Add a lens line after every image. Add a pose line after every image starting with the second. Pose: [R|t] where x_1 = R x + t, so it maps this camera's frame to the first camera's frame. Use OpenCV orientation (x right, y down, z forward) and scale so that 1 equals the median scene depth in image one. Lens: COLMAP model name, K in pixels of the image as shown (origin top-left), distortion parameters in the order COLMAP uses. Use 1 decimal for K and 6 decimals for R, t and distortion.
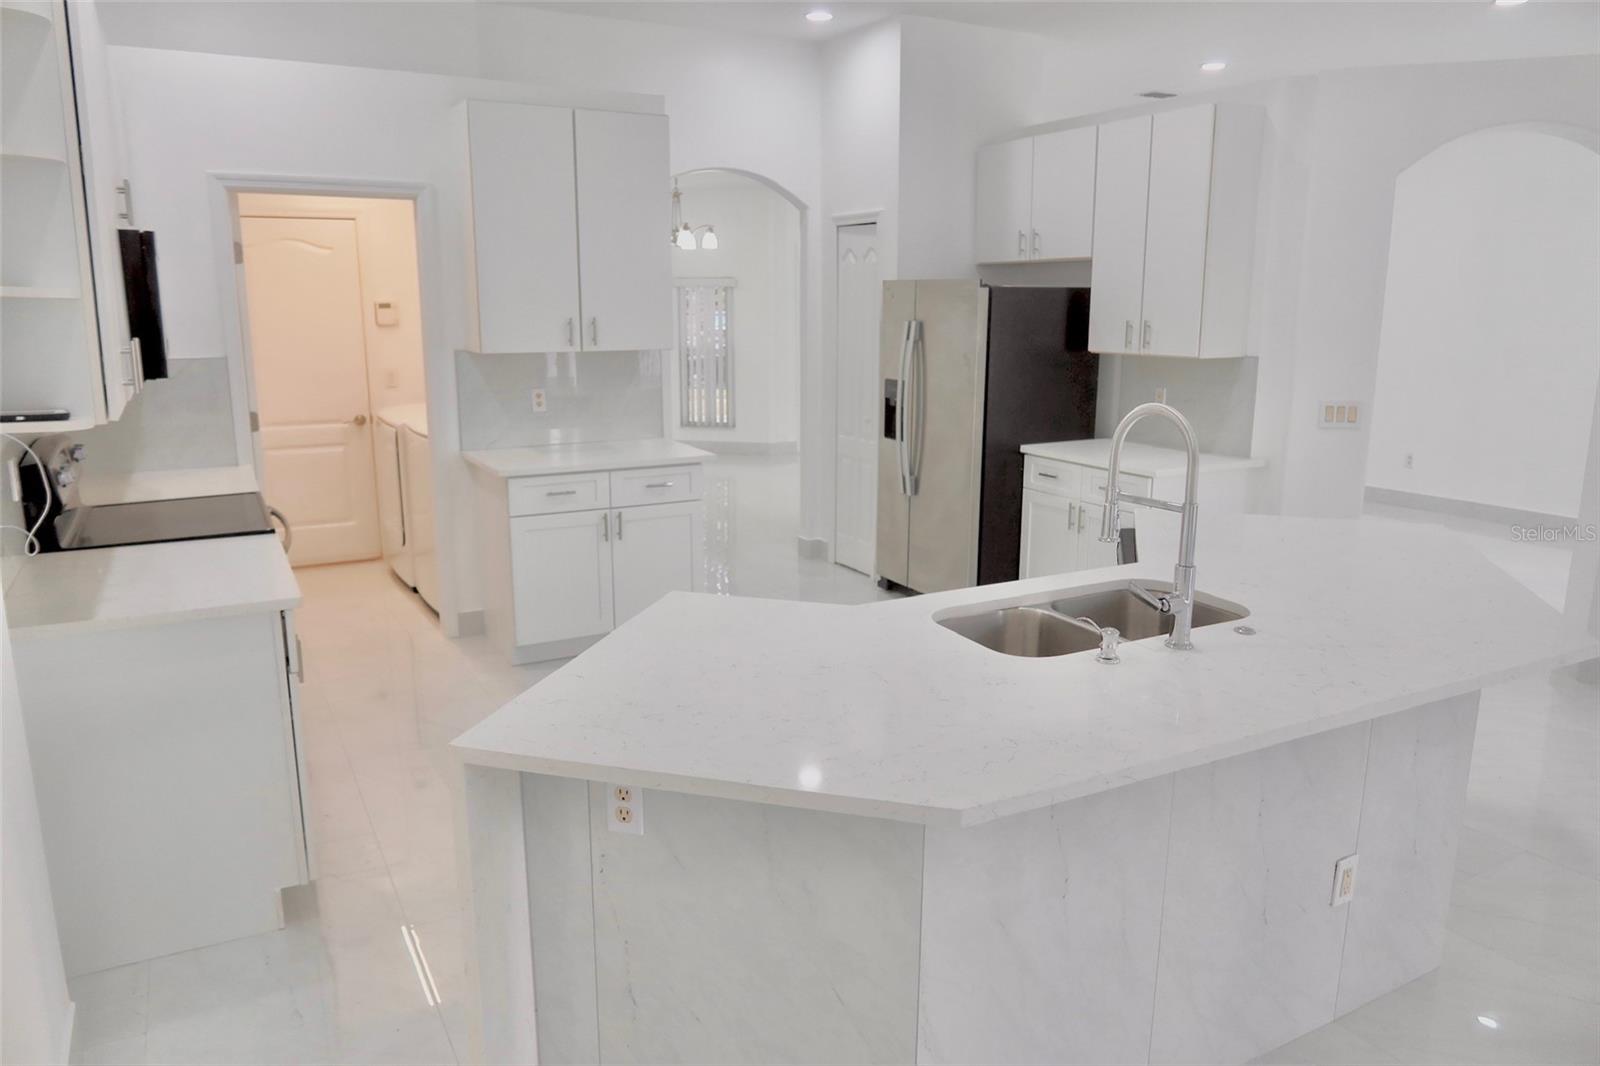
lens RADIAL K [[1102.0, 0, 799.5], [0, 1102.0, 537.1], [0, 0, 1]] dist [-0.013652, 0.002854]
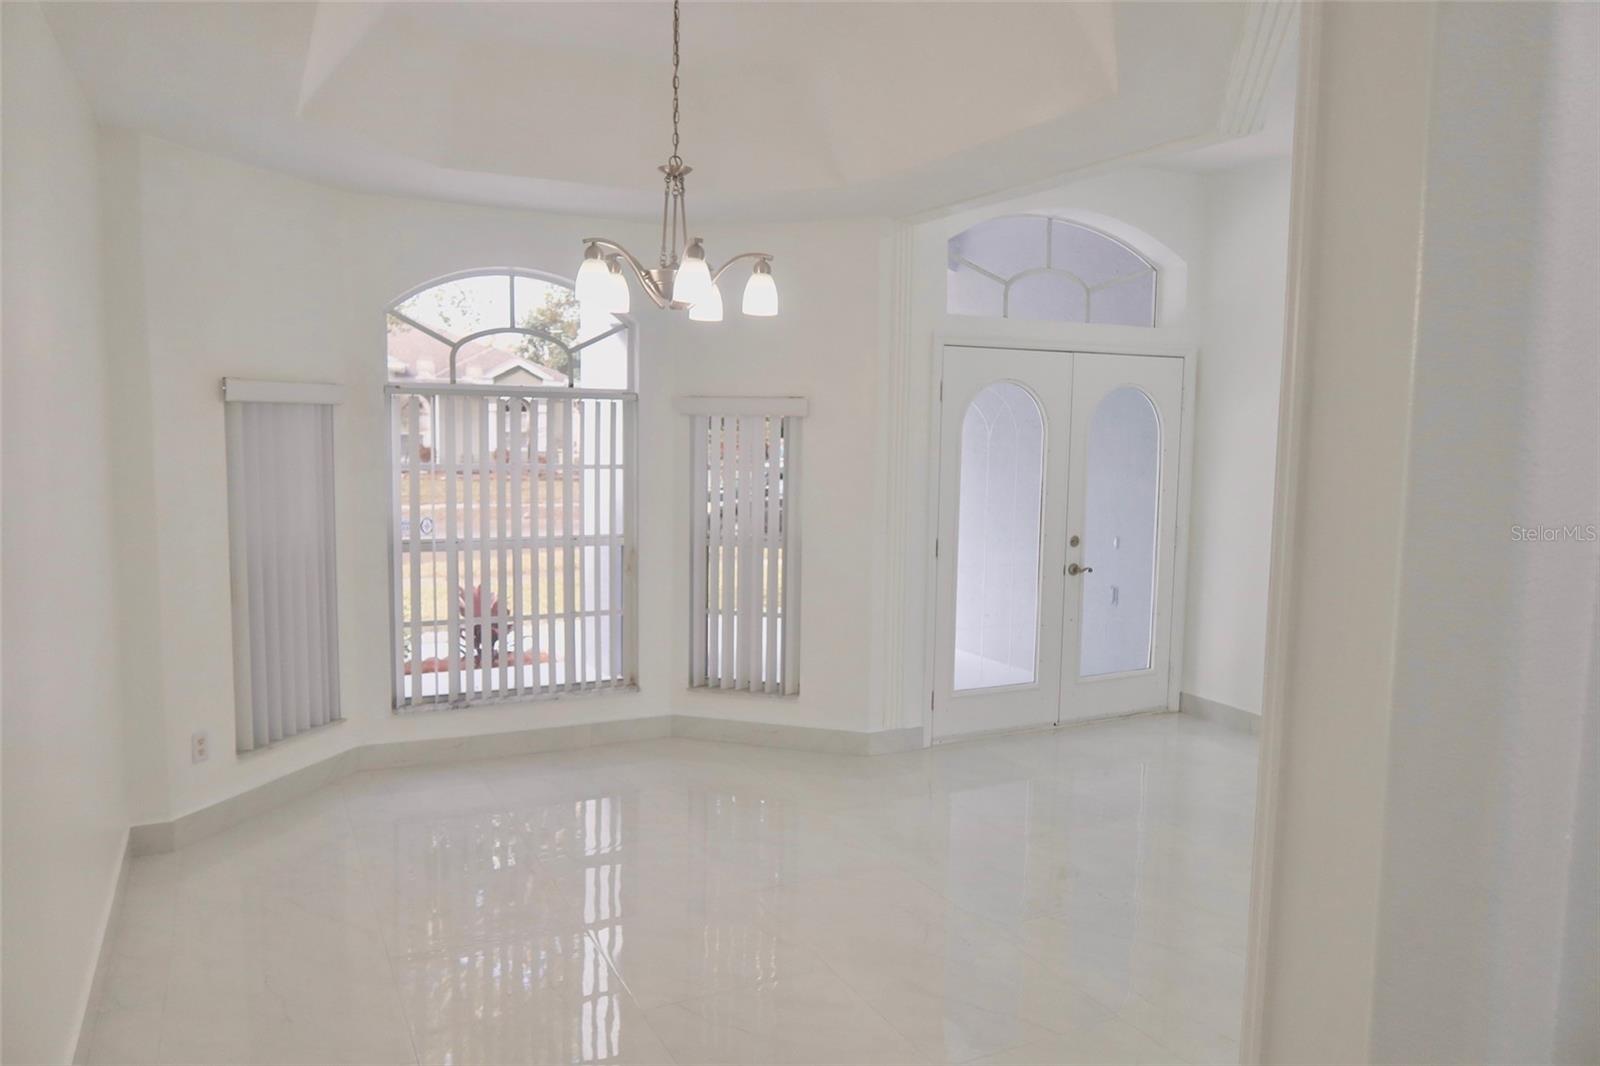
lens RADIAL K [[1102.0, 0, 799.5], [0, 1102.0, 537.1], [0, 0, 1]] dist [-0.013652, 0.002854]
pose [[0.999152, 0.020274, -0.035824, -0.090044], [-0.024241, 0.993184, -0.114007, -0.245058], [0.033268, 0.114779, 0.992834, 1.081495]]
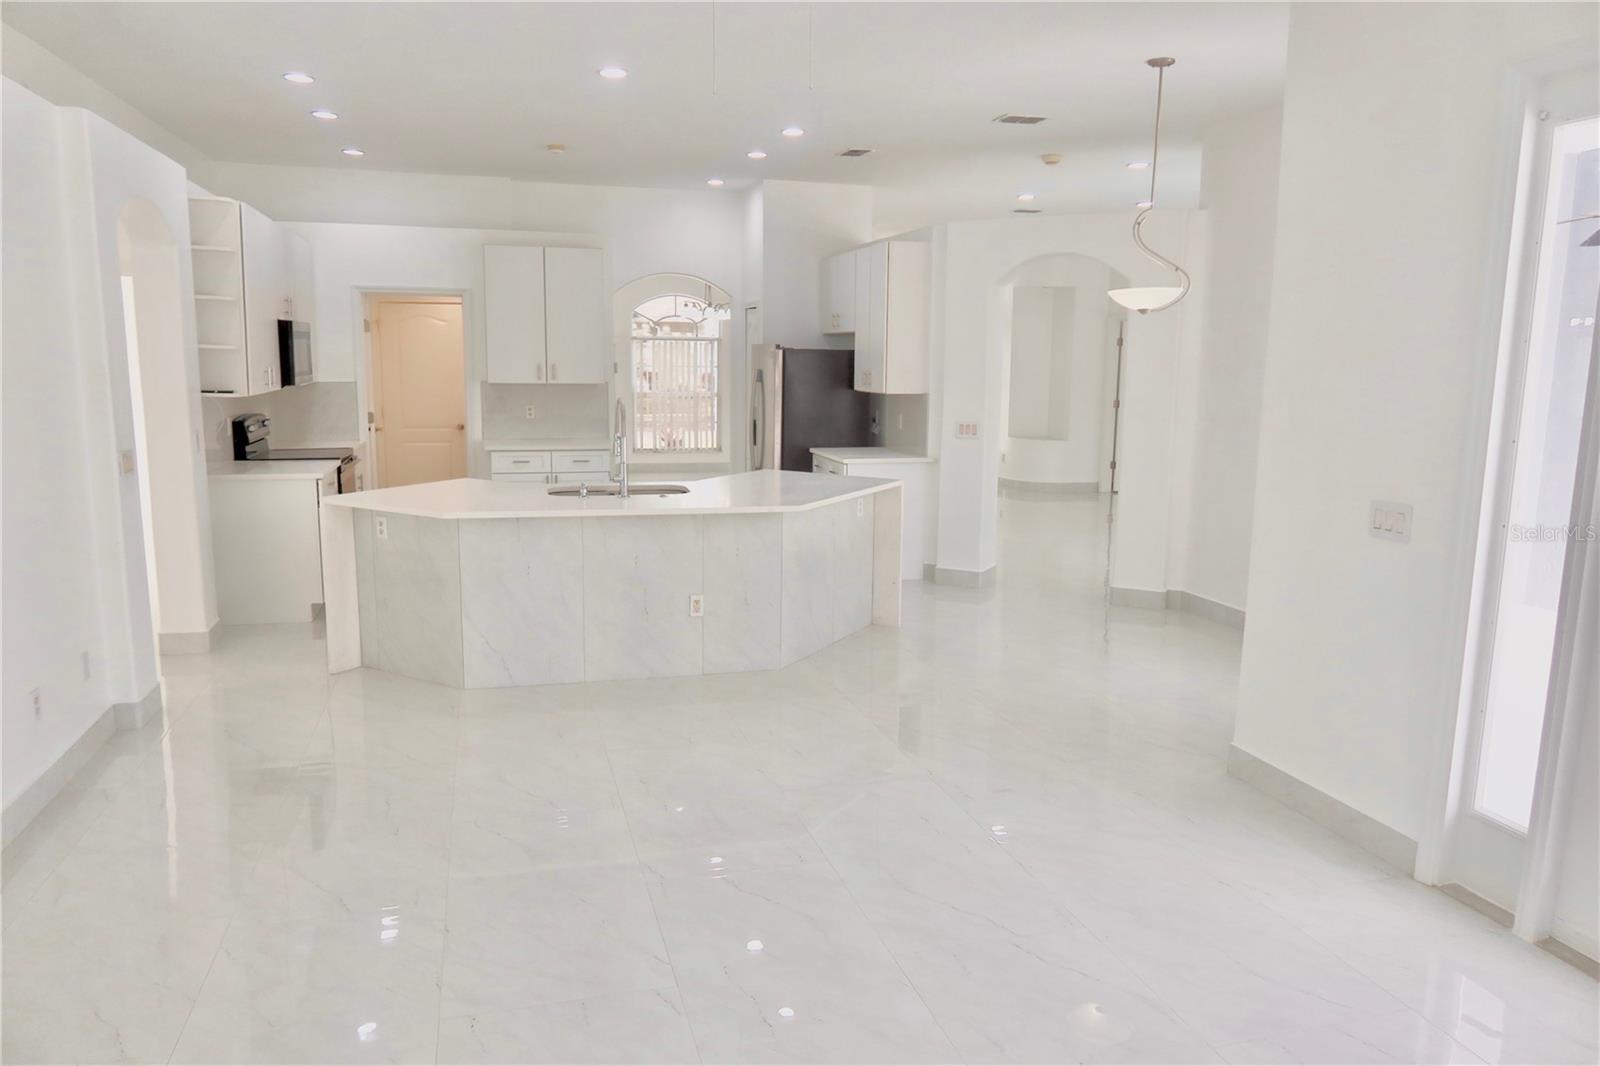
lens RADIAL K [[1102.0, 0, 799.5], [0, 1102.0, 537.1], [0, 0, 1]] dist [-0.013652, 0.002854]
pose [[0.973625, 0.049602, -0.222699, 0.559320], [-0.061149, 0.997102, -0.045256, 0.120607], [0.219808, 0.057680, 0.973836, -0.557423]]
